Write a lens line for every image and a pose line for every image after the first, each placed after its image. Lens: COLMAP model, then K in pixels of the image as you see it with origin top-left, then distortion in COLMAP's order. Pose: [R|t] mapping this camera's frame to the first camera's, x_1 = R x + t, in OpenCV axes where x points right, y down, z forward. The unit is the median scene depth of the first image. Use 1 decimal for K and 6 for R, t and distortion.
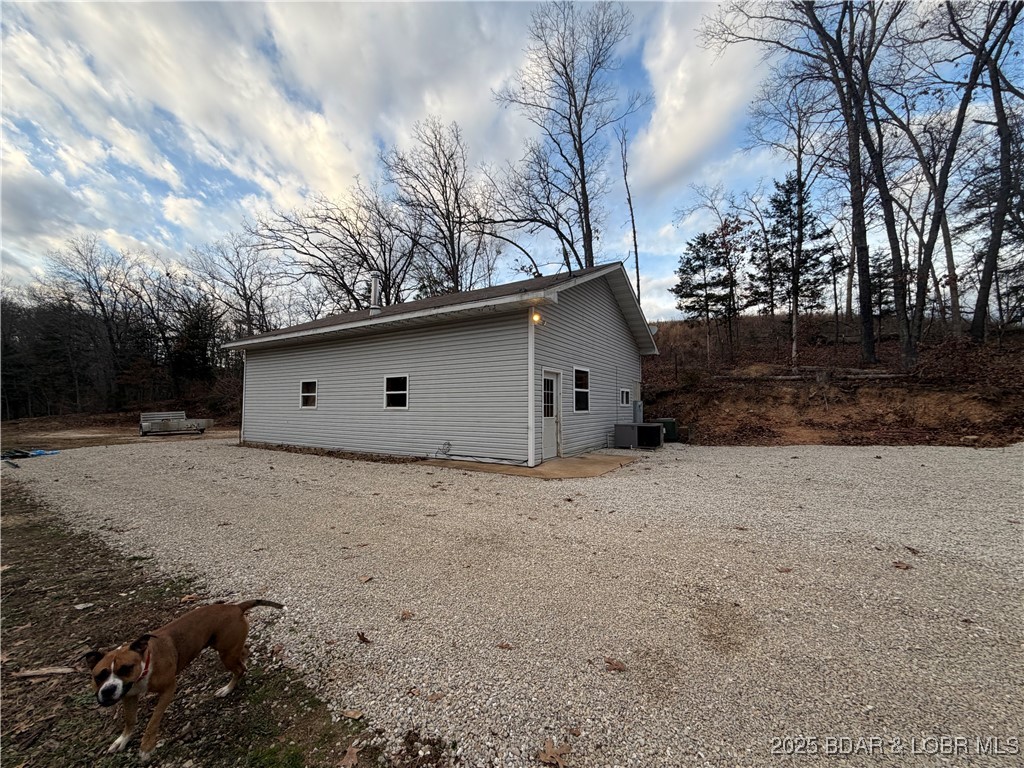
lens RADIAL K [[407.7, 0, 508.1], [0, 407.7, 385.0], [0, 0, 1]] dist [0.000666, -0.000593]
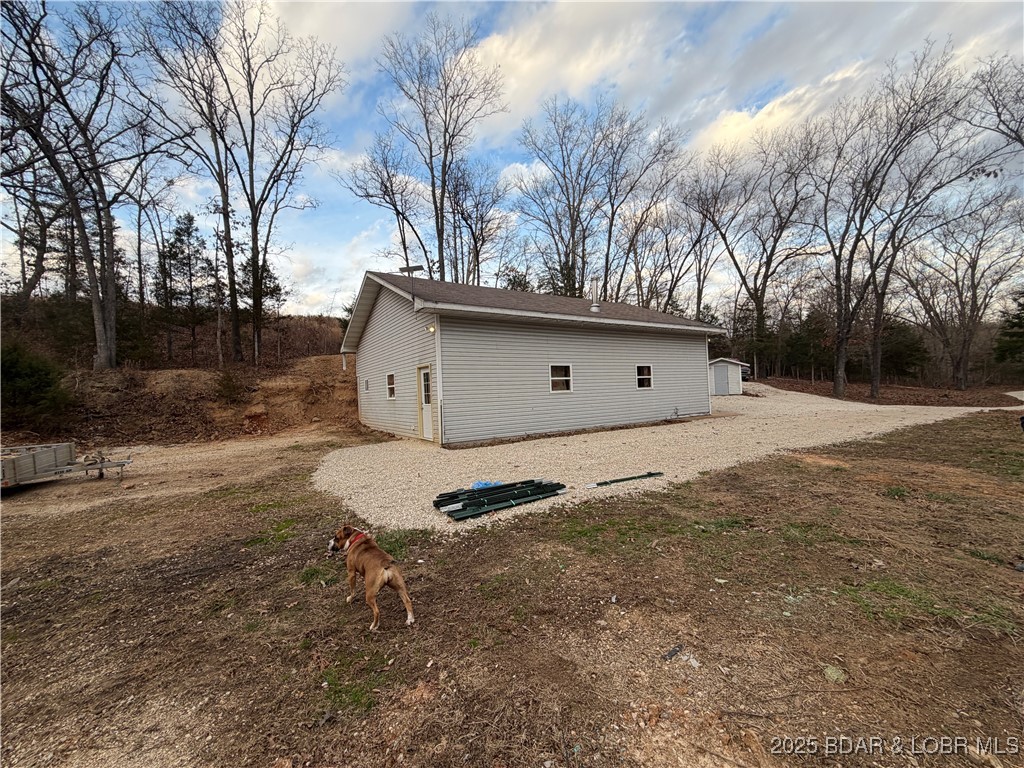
lens RADIAL K [[407.7, 0, 508.1], [0, 407.7, 385.0], [0, 0, 1]] dist [0.000666, -0.000593]
pose [[0.413410, -0.007299, 0.910516, -1.387451], [-0.018255, 0.999700, 0.016302, 0.021693], [-0.910362, -0.023361, 0.413153, 0.666113]]
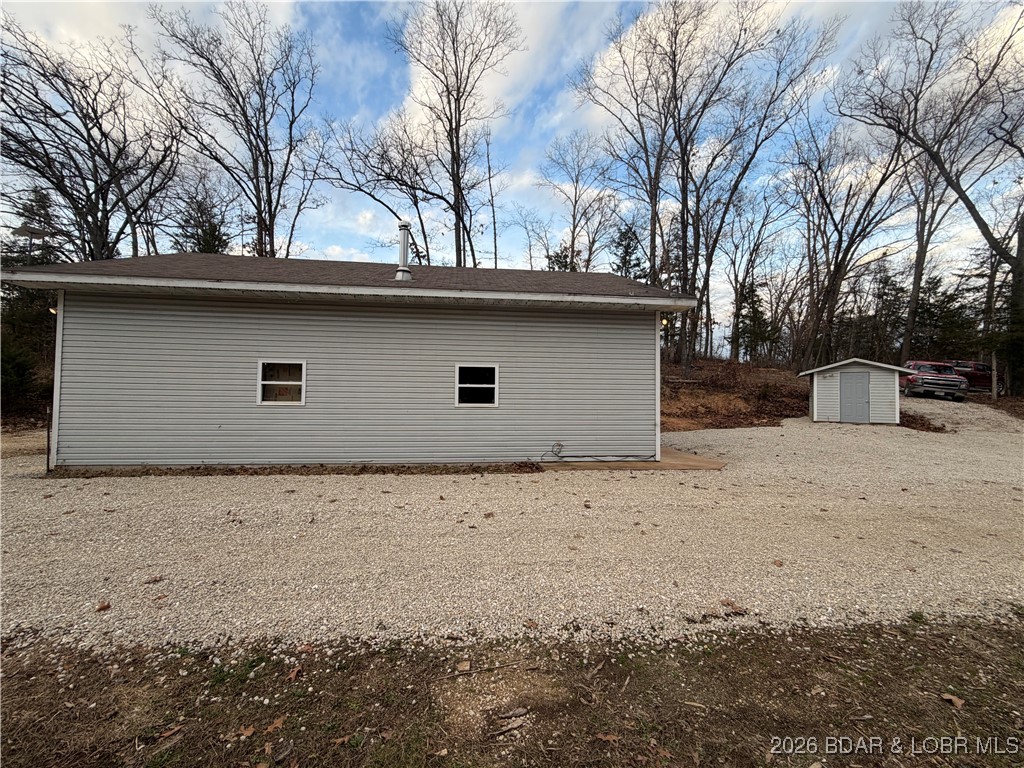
lens RADIAL K [[407.7, 0, 508.1], [0, 407.7, 385.0], [0, 0, 1]] dist [0.000666, -0.000593]
pose [[0.782800, 0.026393, 0.621713, -0.733090], [-0.042727, 0.999022, 0.011387, 0.005046], [-0.620804, -0.035478, 0.783162, 0.329175]]
